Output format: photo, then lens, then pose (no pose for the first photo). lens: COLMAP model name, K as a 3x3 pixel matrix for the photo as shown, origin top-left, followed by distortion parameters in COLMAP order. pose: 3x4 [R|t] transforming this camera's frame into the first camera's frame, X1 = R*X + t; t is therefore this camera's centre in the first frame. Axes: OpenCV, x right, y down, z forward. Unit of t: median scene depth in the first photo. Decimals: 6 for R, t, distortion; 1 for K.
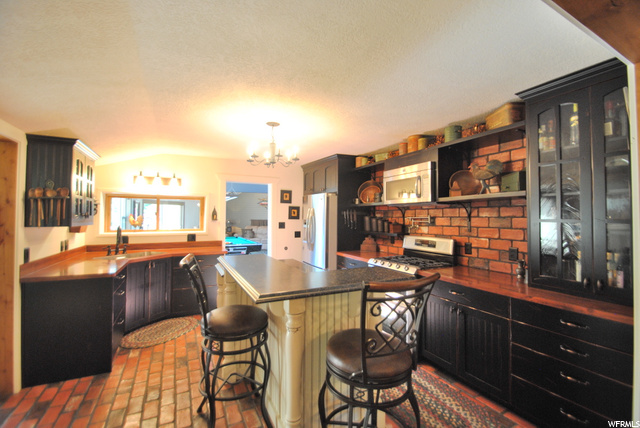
lens RADIAL K [[285.8, 0, 324.1], [0, 285.8, 211.3], [0, 0, 1]] dist [0.002198, -0.000178]
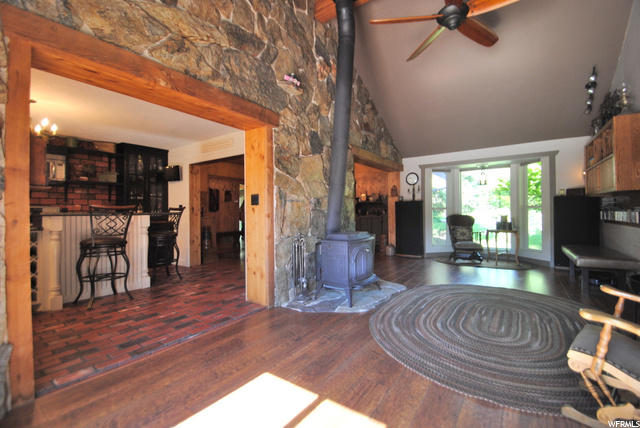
lens RADIAL K [[285.8, 0, 324.1], [0, 285.8, 211.3], [0, 0, 1]] dist [0.002198, -0.000178]
pose [[-0.473945, 0.005437, 0.880538, -1.421491], [-0.014612, 0.999795, -0.014038, 0.110917], [-0.880433, -0.019520, -0.473768, 0.404375]]
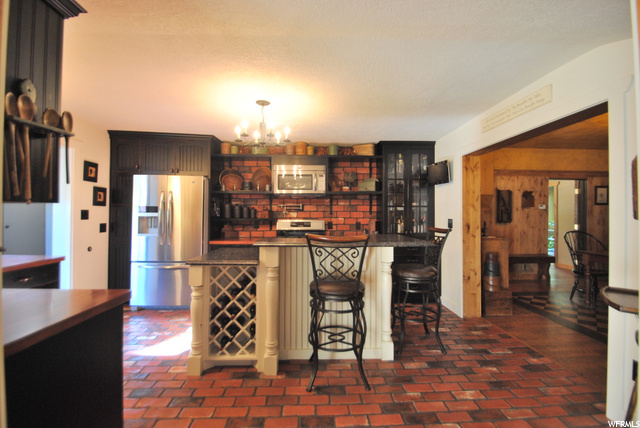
lens RADIAL K [[285.8, 0, 324.1], [0, 285.8, 211.3], [0, 0, 1]] dist [0.002198, -0.000178]
pose [[0.414435, -0.000074, 0.910079, -0.787998], [-0.022496, 0.999694, 0.010325, 0.033489], [-0.909801, -0.024752, 0.414306, 0.339392]]
